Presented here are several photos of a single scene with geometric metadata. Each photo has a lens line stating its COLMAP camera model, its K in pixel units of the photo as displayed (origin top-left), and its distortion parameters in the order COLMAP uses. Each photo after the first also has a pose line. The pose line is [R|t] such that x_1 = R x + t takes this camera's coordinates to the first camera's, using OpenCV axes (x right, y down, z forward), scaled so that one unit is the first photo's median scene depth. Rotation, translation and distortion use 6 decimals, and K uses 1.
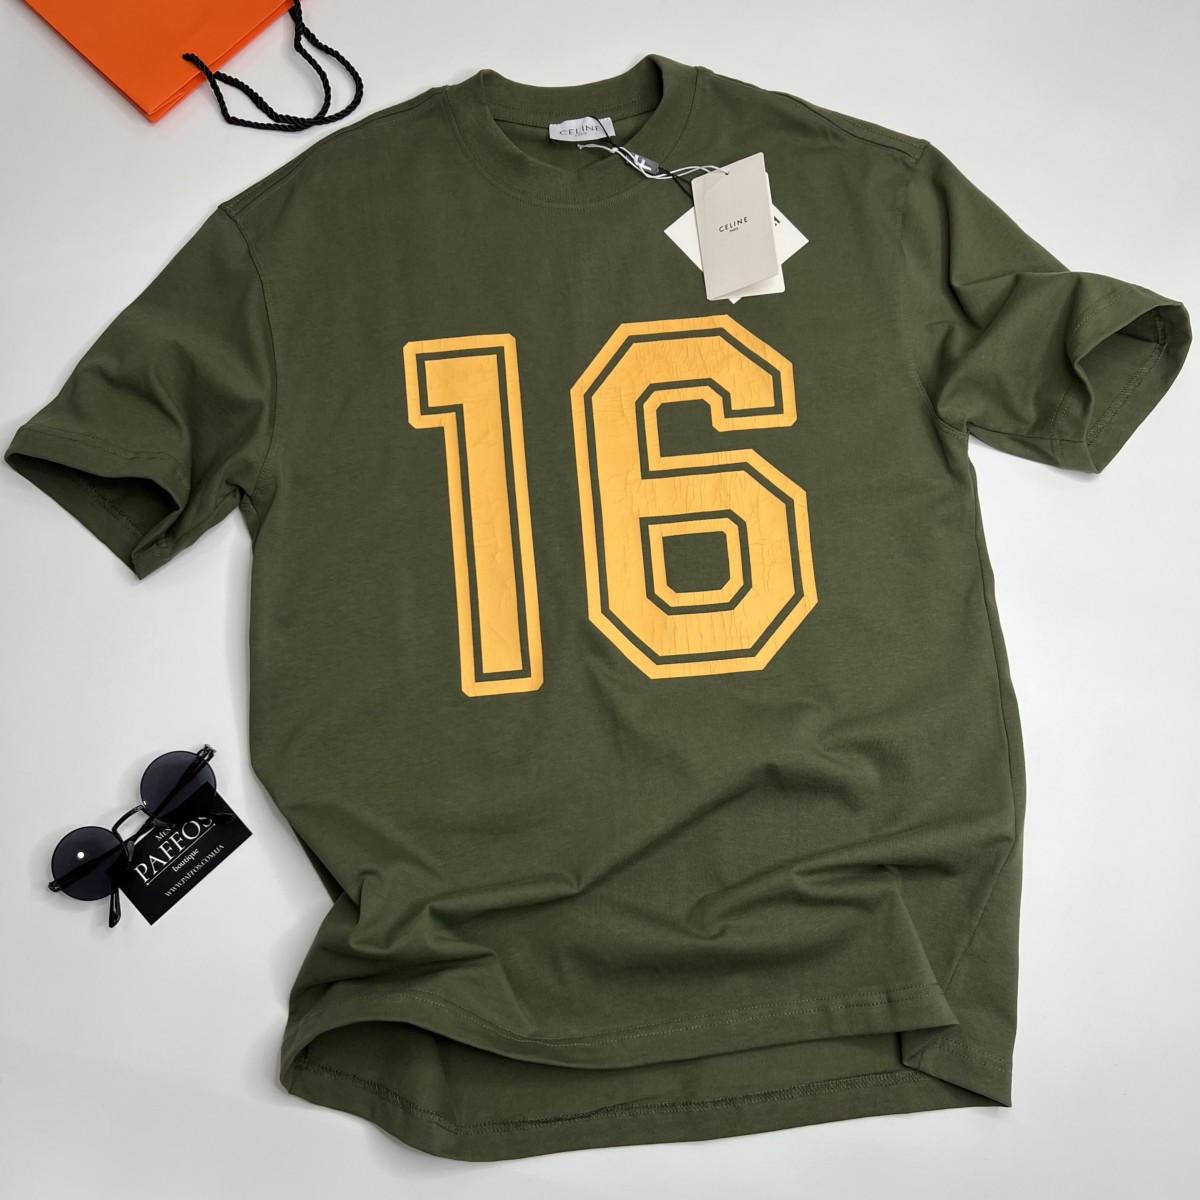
lens RADIAL K [[1208.3, 0, 600.0], [0, 1208.3, 600.0], [0, 0, 1]] dist [0.037732, -0.136006]
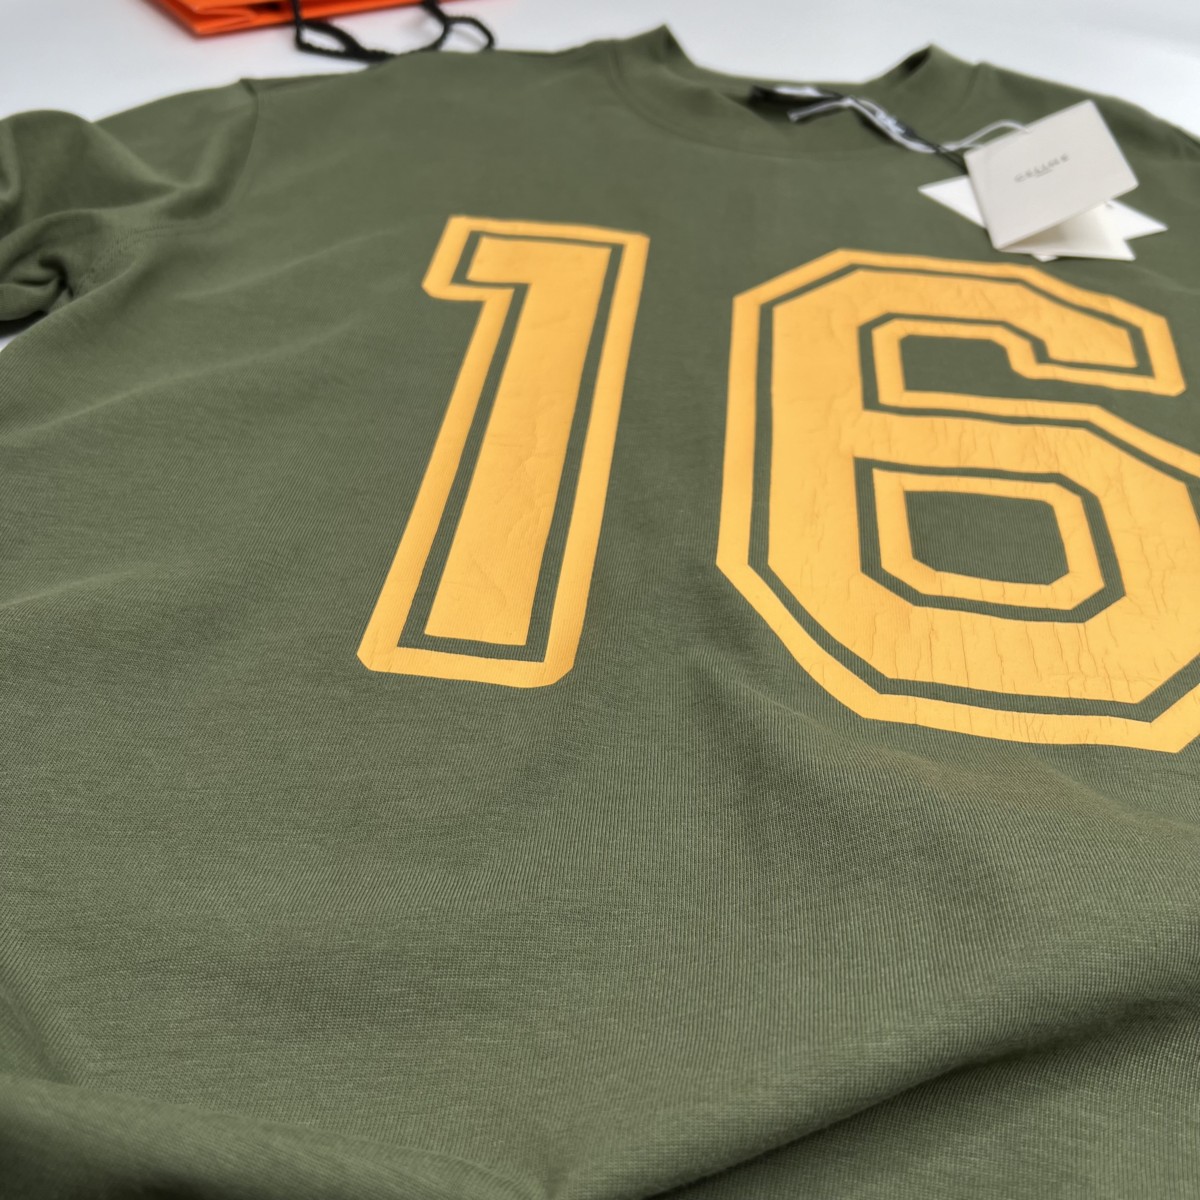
lens RADIAL K [[1208.3, 0, 600.0], [0, 1208.3, 600.0], [0, 0, 1]] dist [0.037732, -0.136006]
pose [[0.980758, 0.132396, -0.143472, 0.011506], [-0.186506, 0.852597, -0.488153, 0.216308], [0.057694, 0.505518, 0.860885, 0.628916]]
